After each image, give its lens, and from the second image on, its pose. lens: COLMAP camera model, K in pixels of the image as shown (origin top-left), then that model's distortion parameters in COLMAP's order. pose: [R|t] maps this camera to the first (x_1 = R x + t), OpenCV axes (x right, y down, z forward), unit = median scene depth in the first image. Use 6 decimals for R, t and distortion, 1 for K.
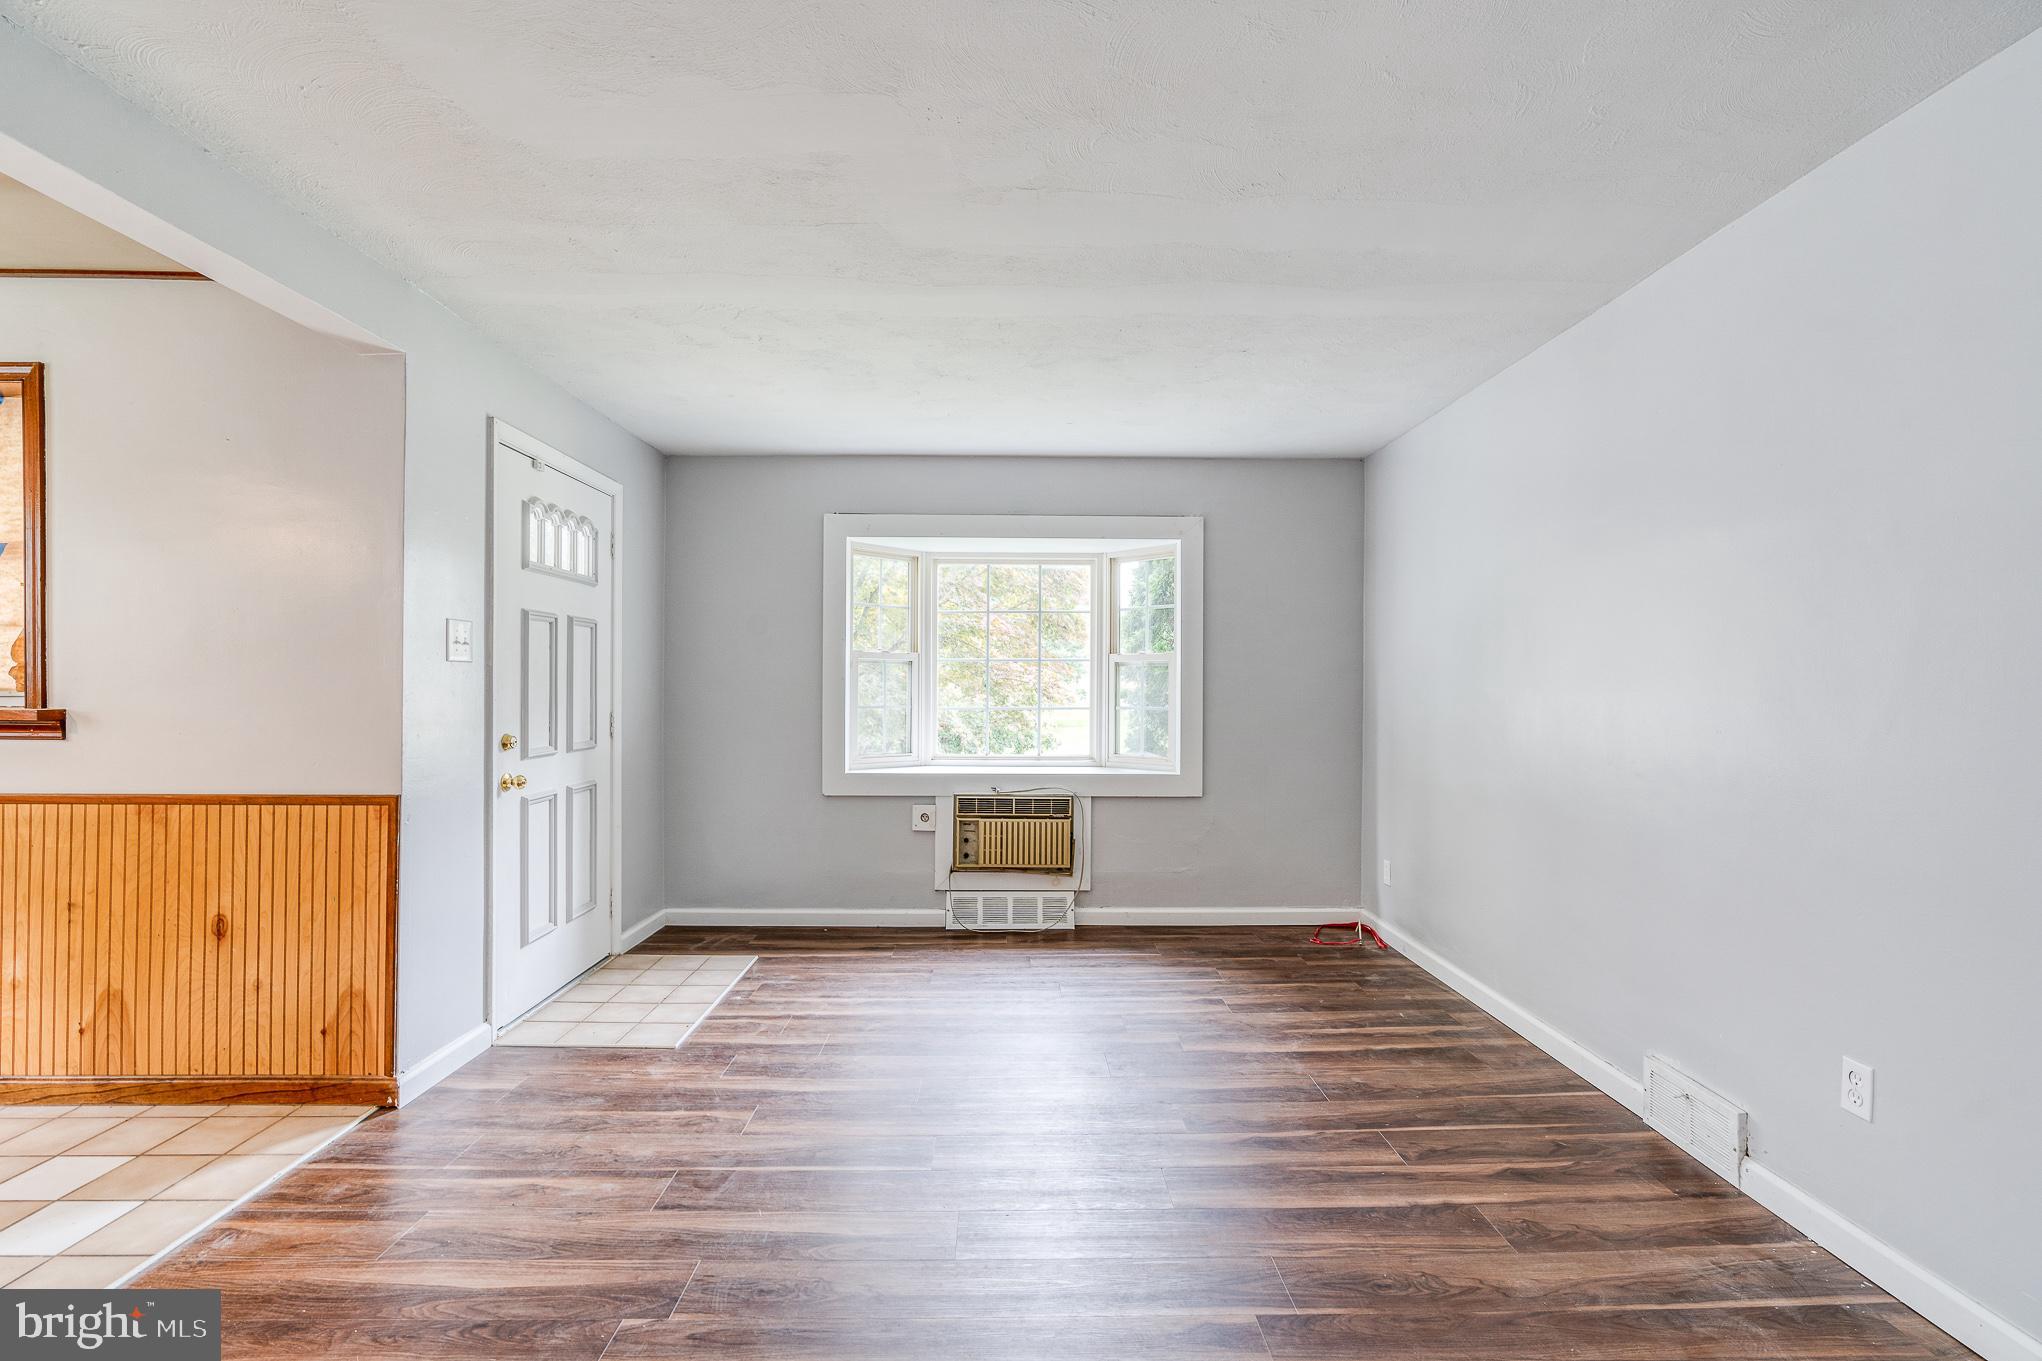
lens RADIAL K [[934.4, 0, 1010.4], [0, 934.4, 678.8], [0, 0, 1]] dist [-0.013439, 0.006239]
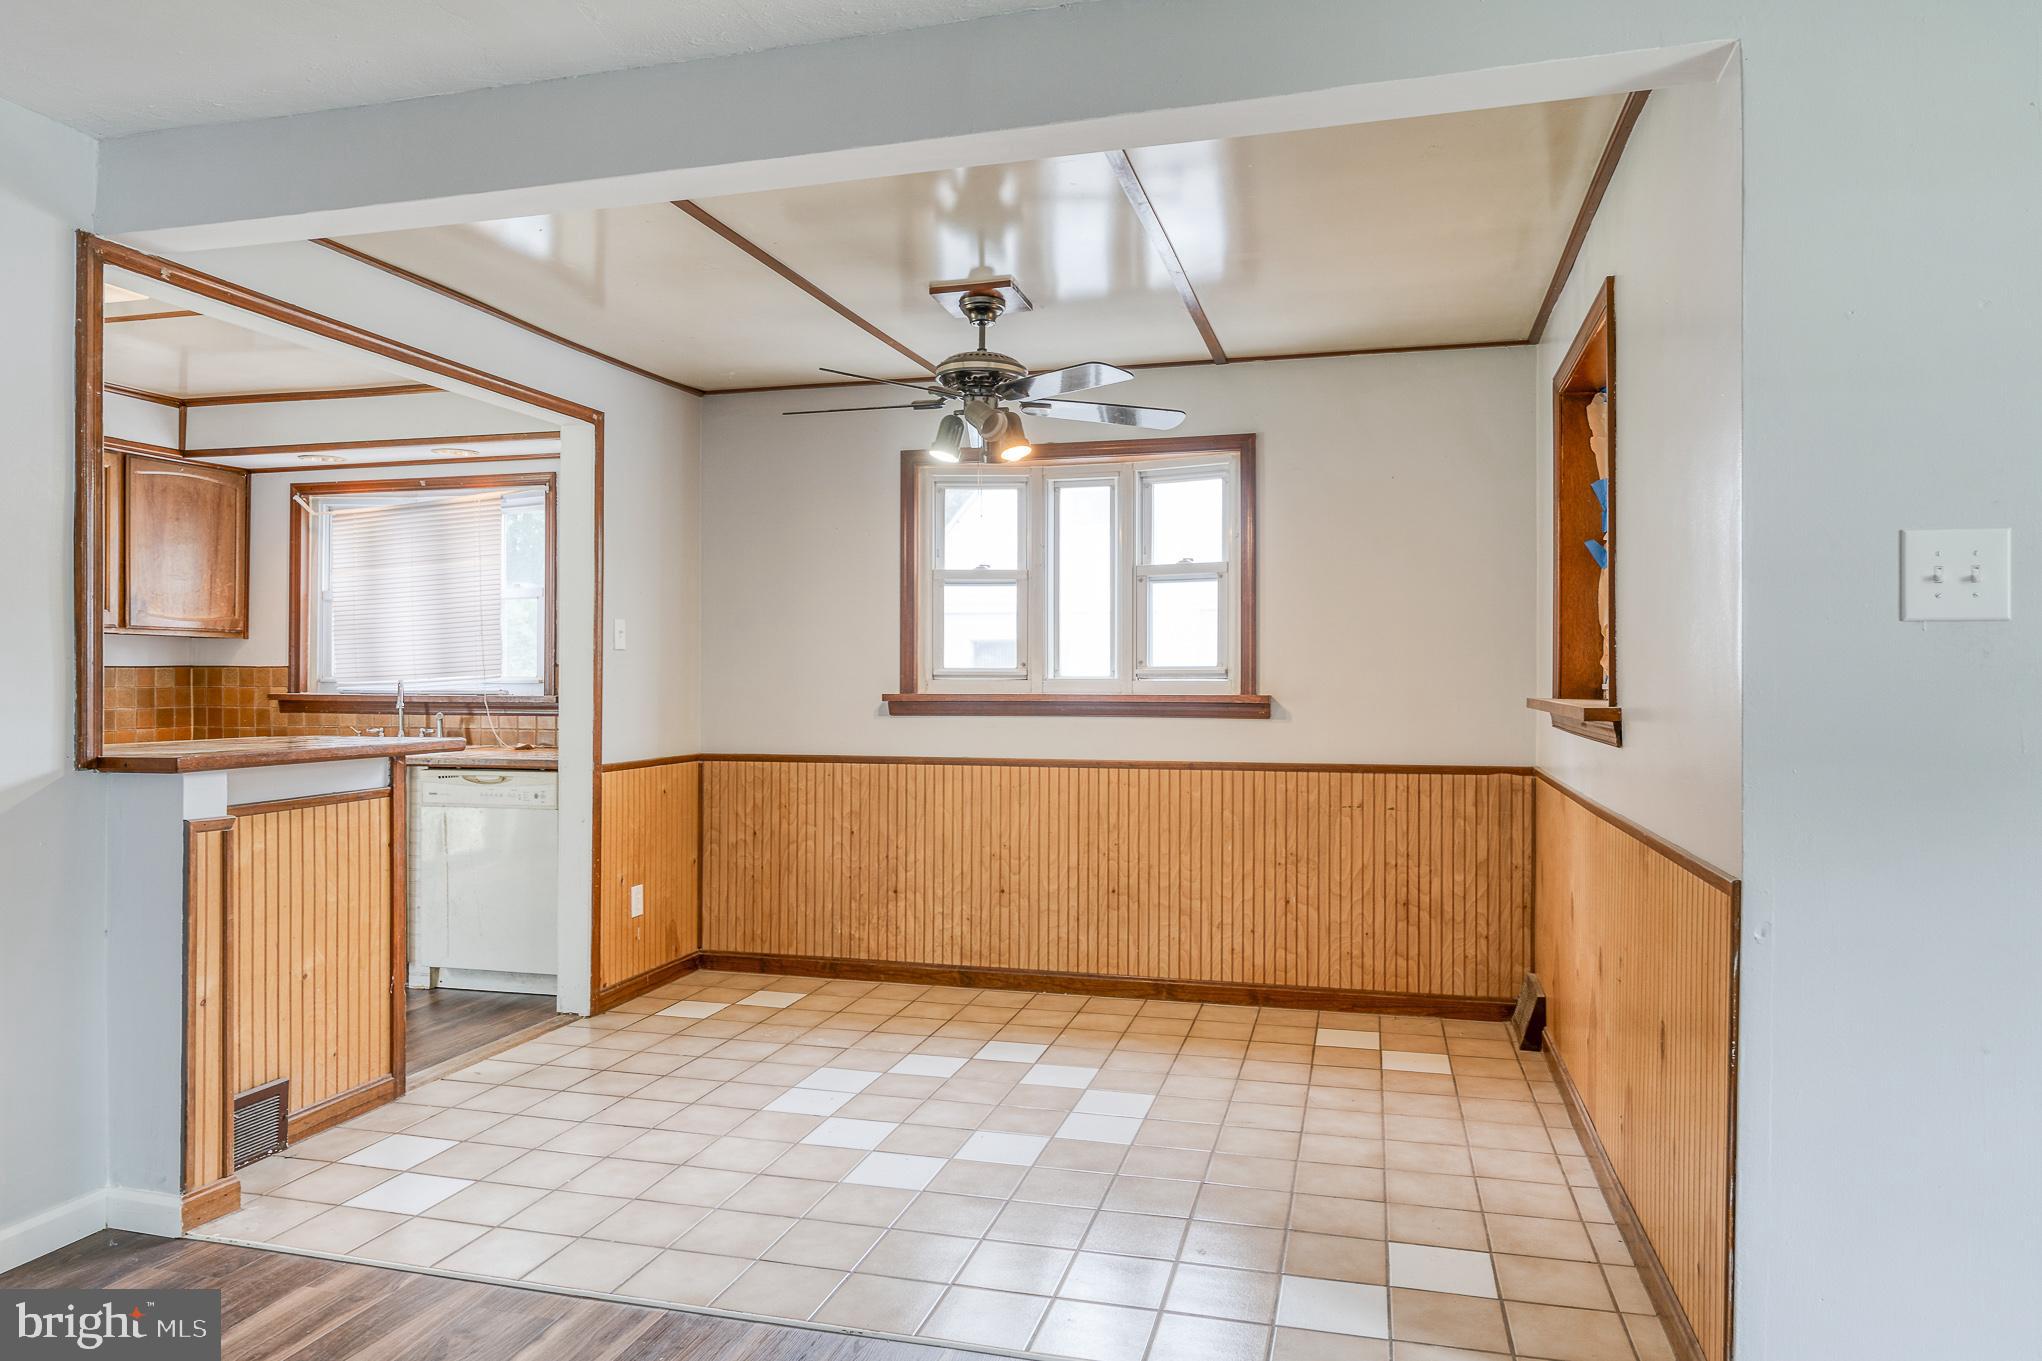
lens RADIAL K [[1278.9, 0, 1042.2], [0, 1278.9, 669.8], [0, 0, 1]] dist [-0.000599, -0.002111]
pose [[-0.255443, -0.015329, -0.966703, 0.116774], [0.002152, 0.999863, -0.016424, 0.014529], [0.966822, -0.006276, -0.255375, 0.650917]]
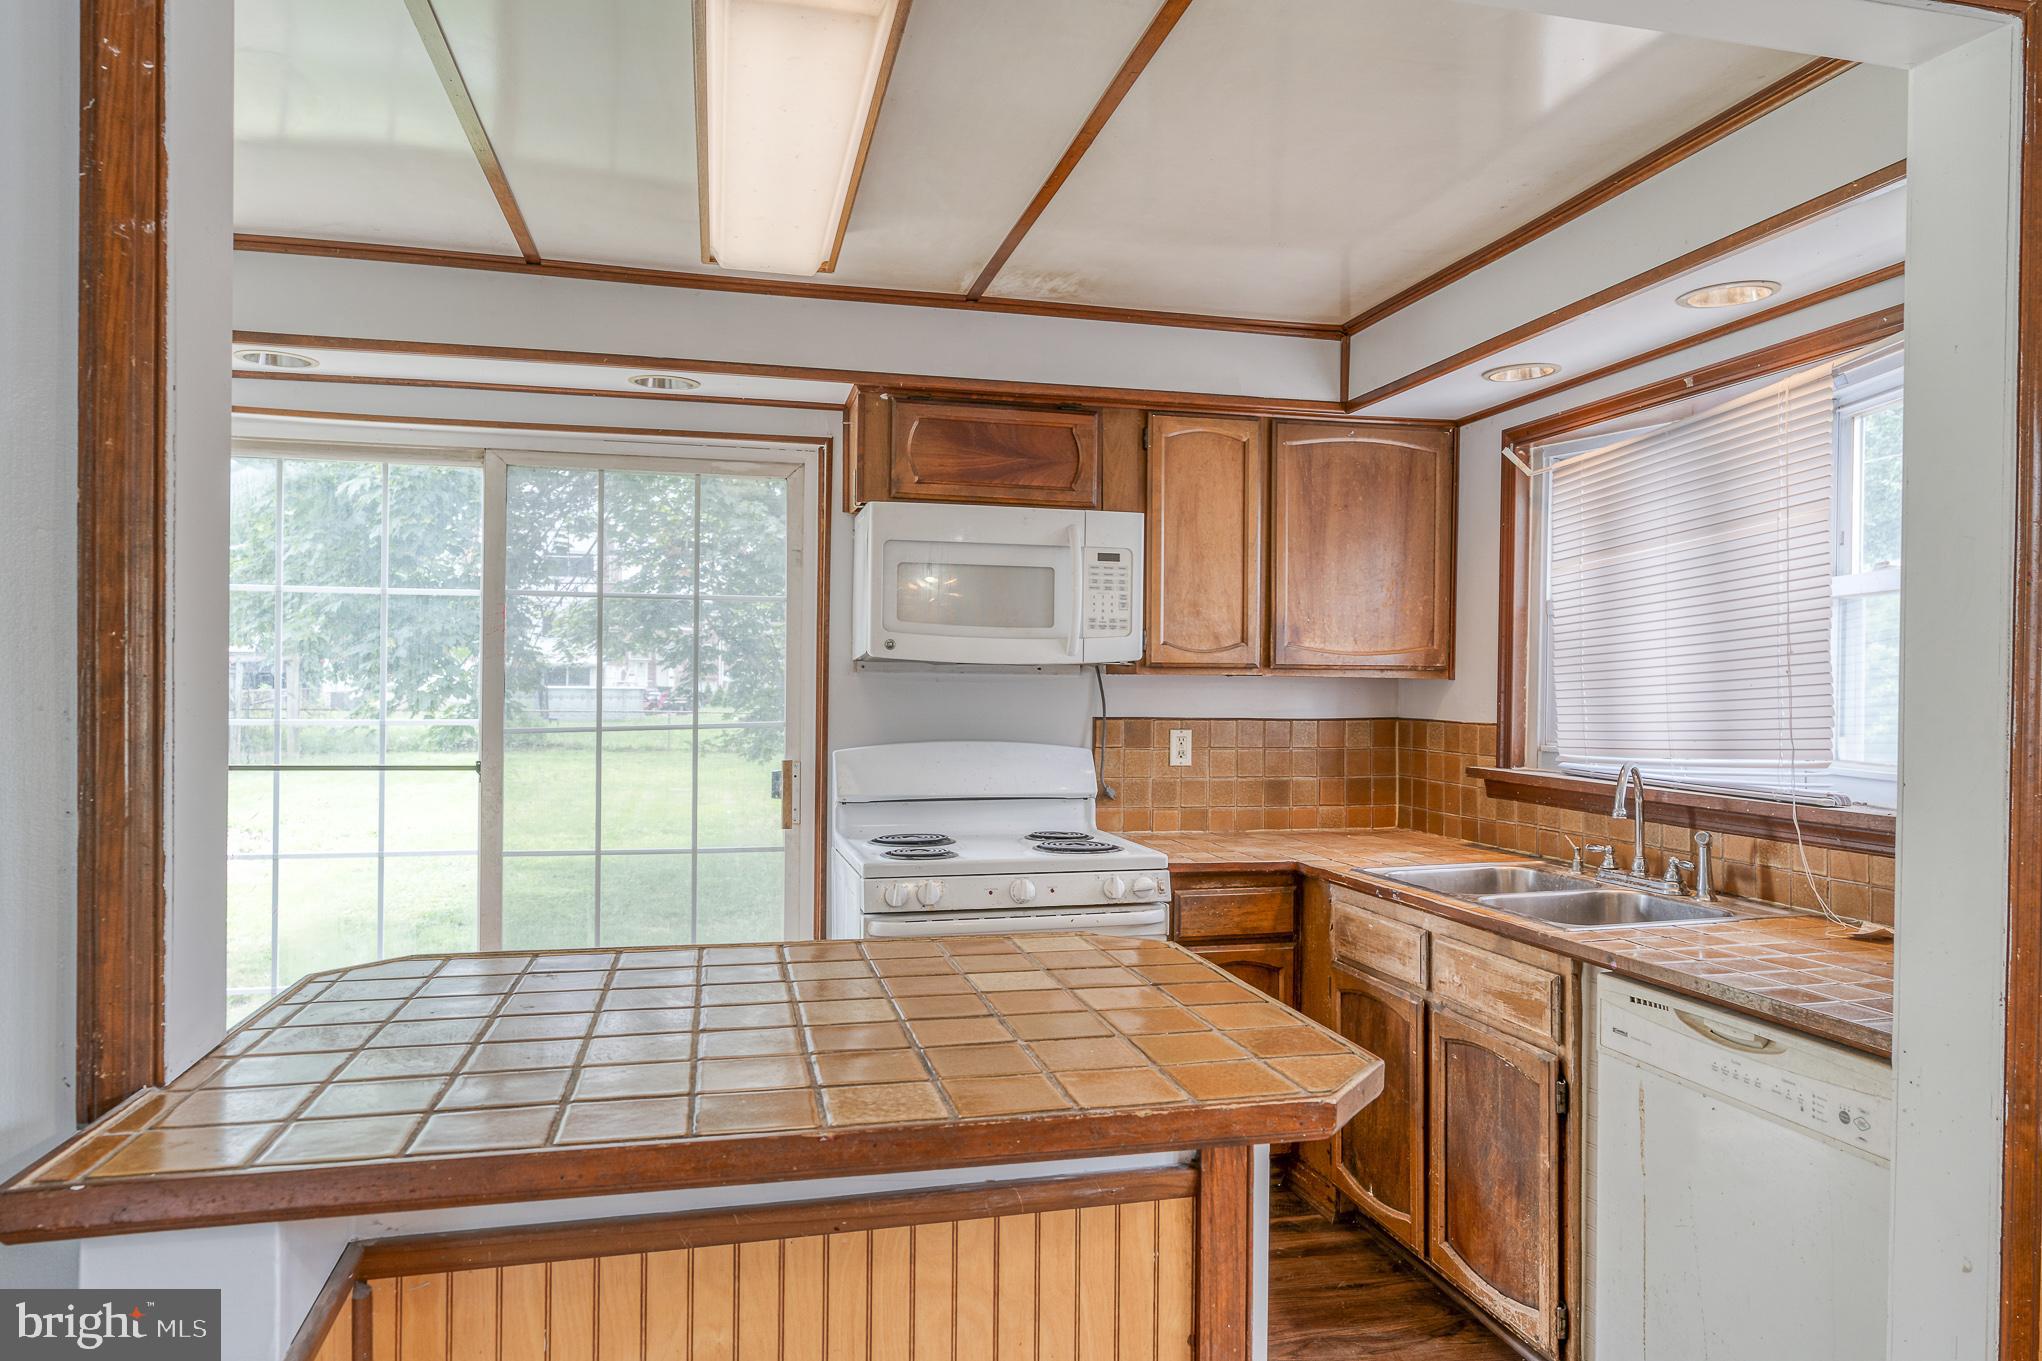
lens RADIAL K [[1278.9, 0, 1023.9], [0, 1278.9, 694.9], [0, 0, 1]] dist [-0.000599, -0.002111]
pose [[-0.972100, -0.018742, -0.233815, -0.674758], [-0.019030, 0.999818, -0.001025, -0.038463], [0.233792, 0.003453, -0.972281, 0.166713]]
